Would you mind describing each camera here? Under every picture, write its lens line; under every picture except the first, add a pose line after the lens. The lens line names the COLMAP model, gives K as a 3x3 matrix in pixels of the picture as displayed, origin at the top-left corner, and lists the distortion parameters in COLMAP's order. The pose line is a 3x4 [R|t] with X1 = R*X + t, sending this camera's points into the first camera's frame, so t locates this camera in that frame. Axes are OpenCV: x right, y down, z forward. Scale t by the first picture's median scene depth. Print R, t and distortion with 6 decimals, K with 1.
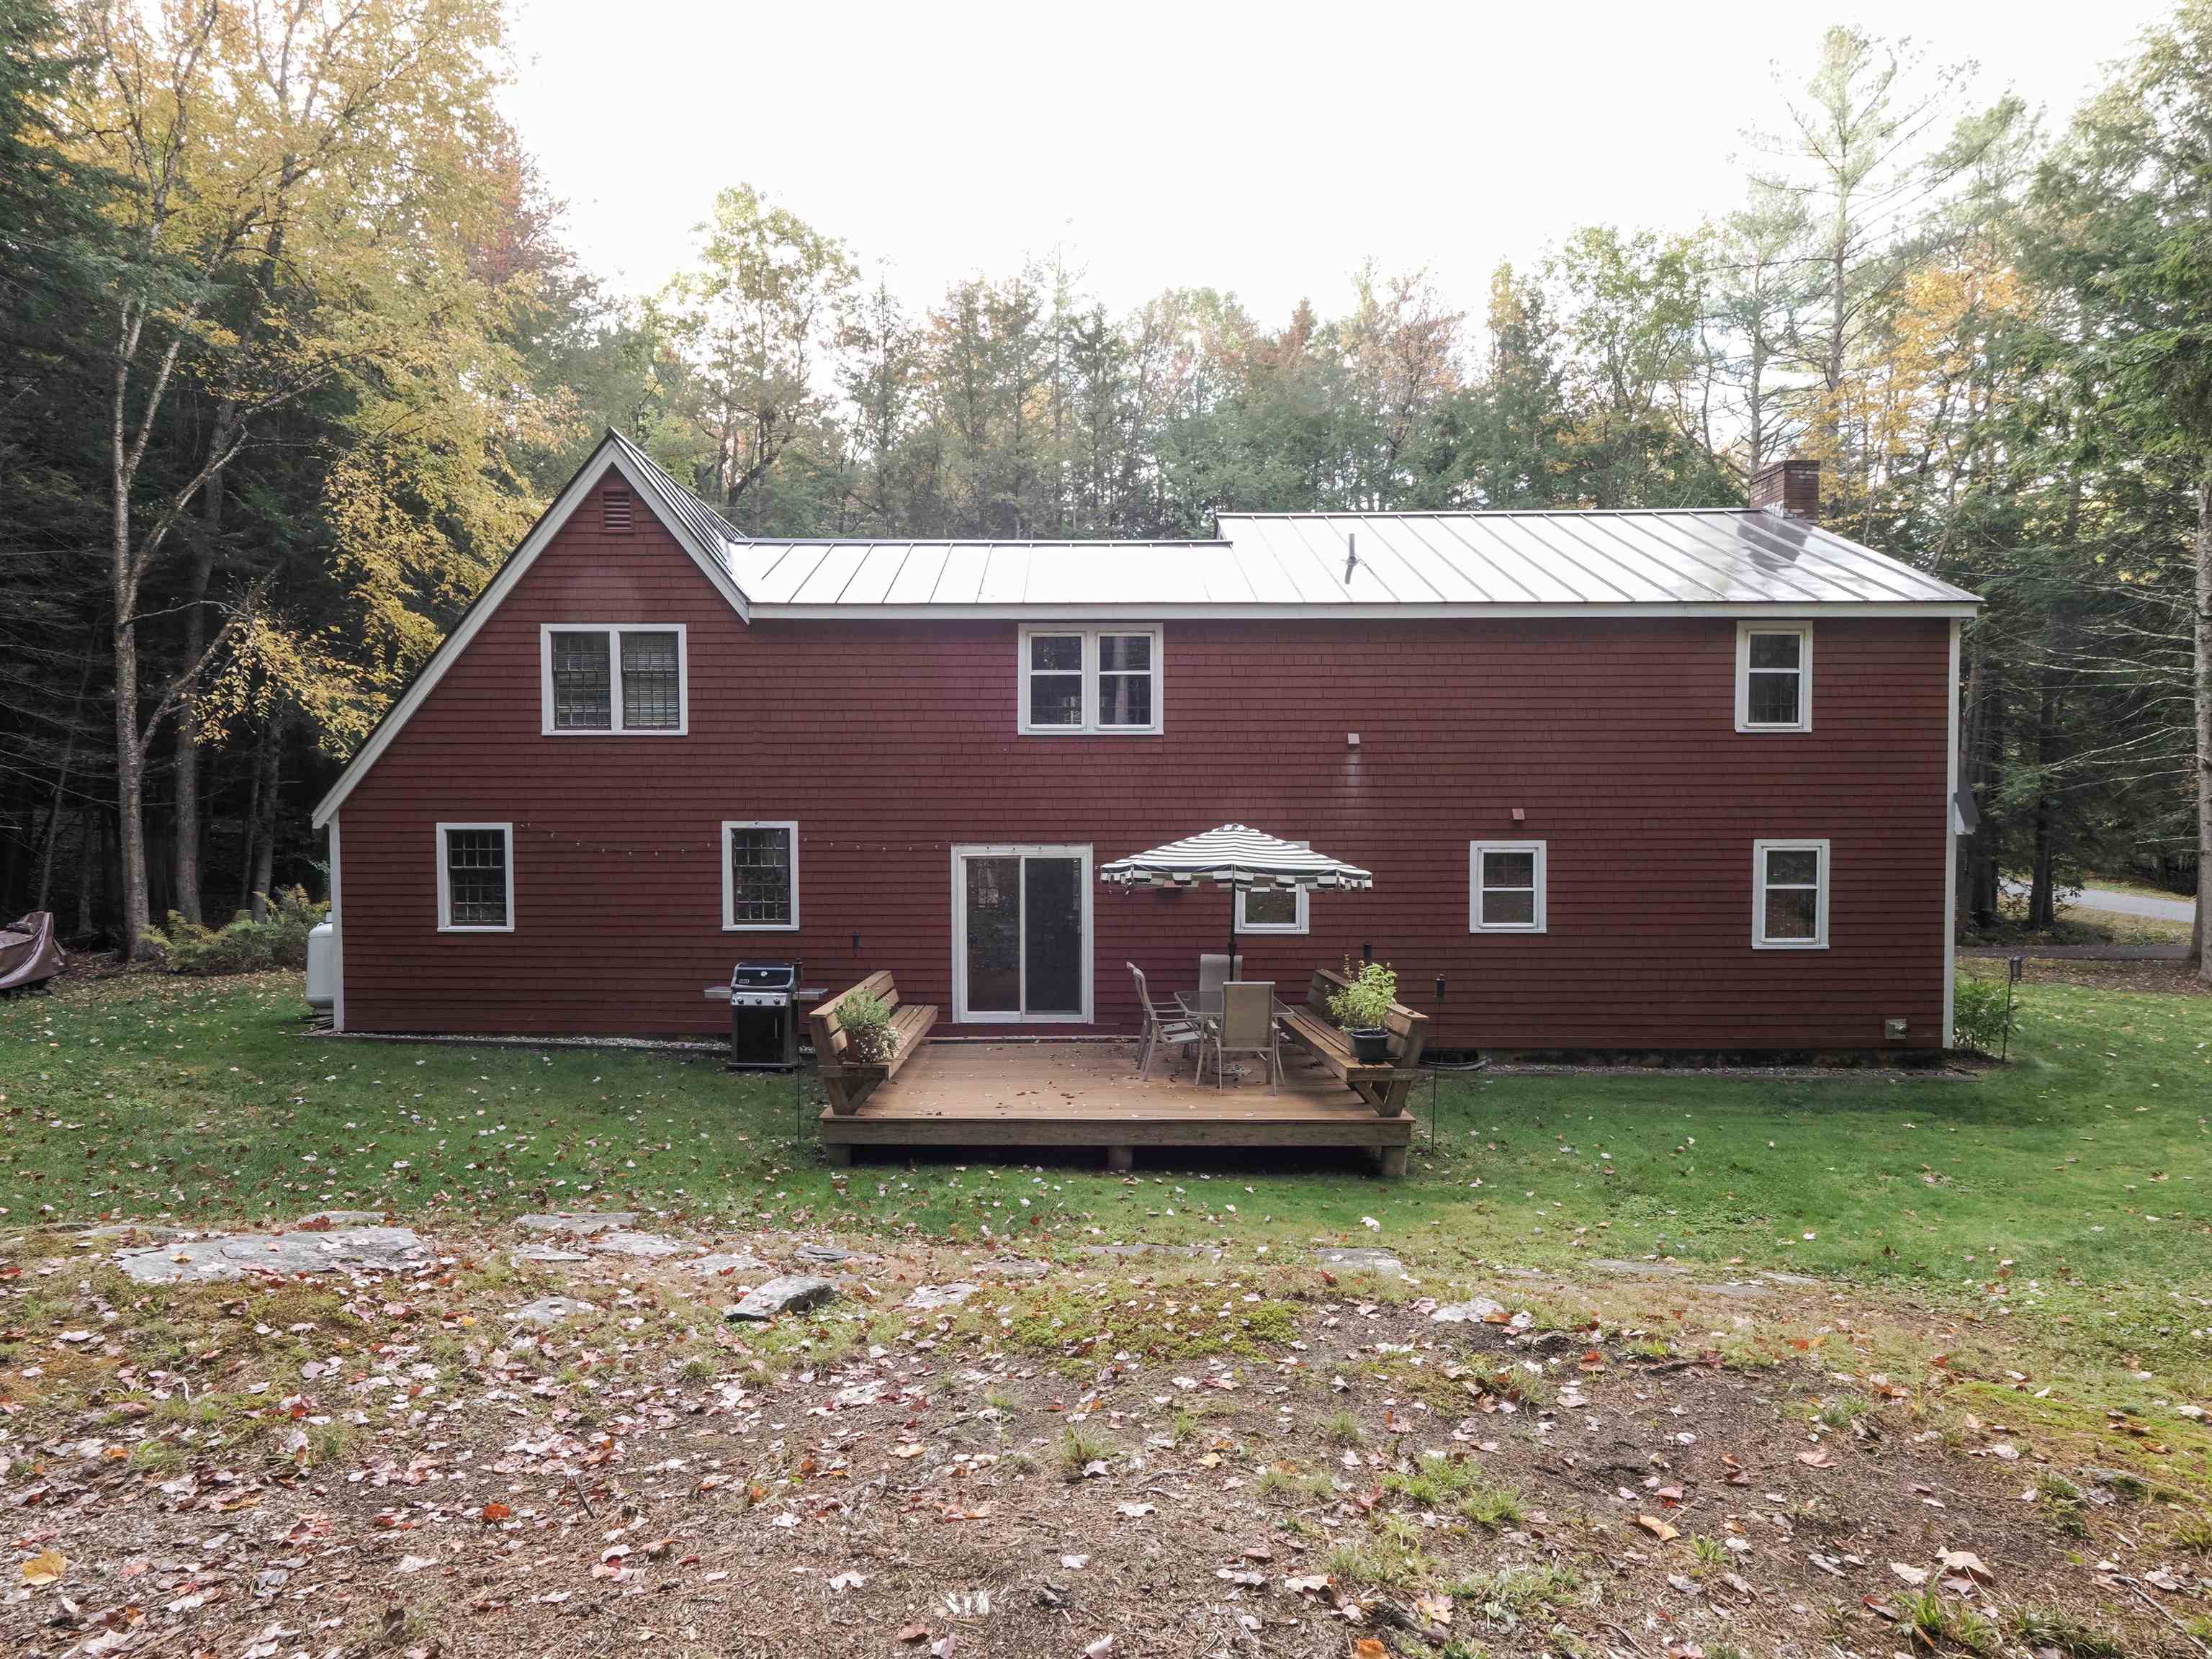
lens RADIAL K [[943.5, 0, 1112.9], [0, 943.5, 845.9], [0, 0, 1]] dist [-0.003414, 0.002742]
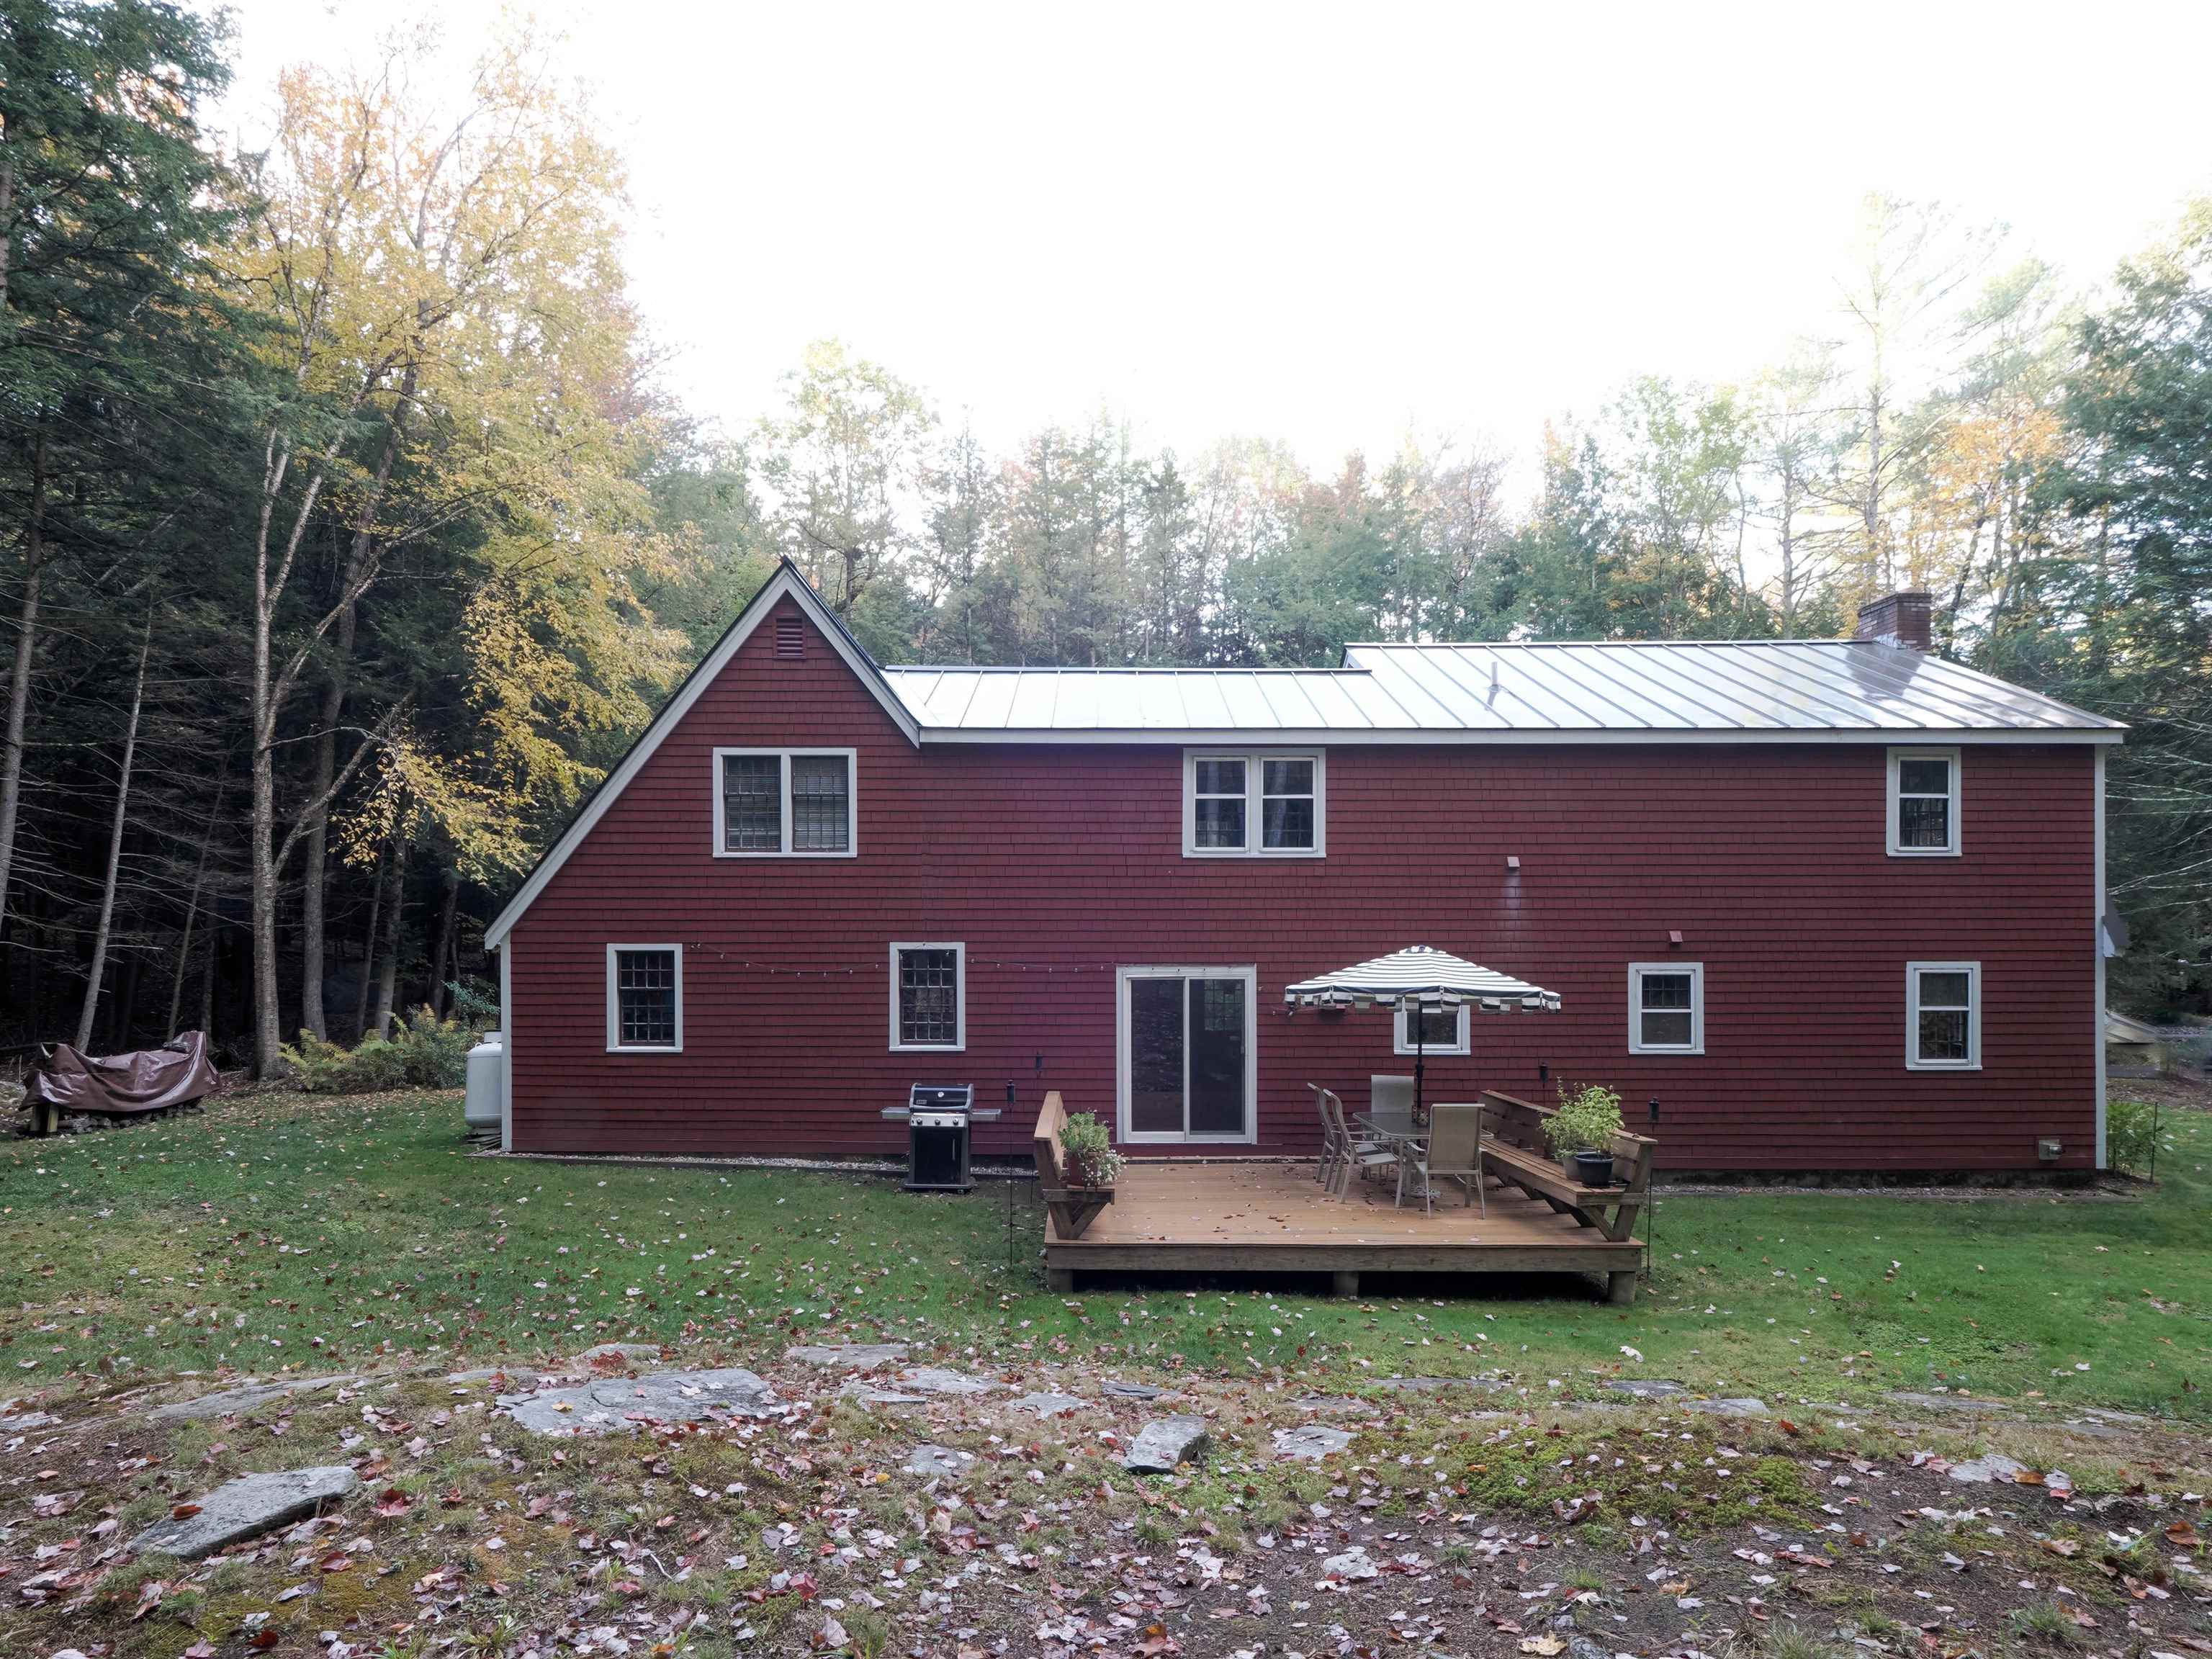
lens RADIAL K [[910.2, 0, 1166.7], [0, 910.2, 947.4], [0, 0, 1]] dist [-0.006068, 0.003408]
pose [[0.999996, 0.001200, 0.002524, -0.118772], [-0.001146, 0.999773, -0.021254, -0.000538], [-0.002549, 0.021251, 0.999771, 0.025969]]
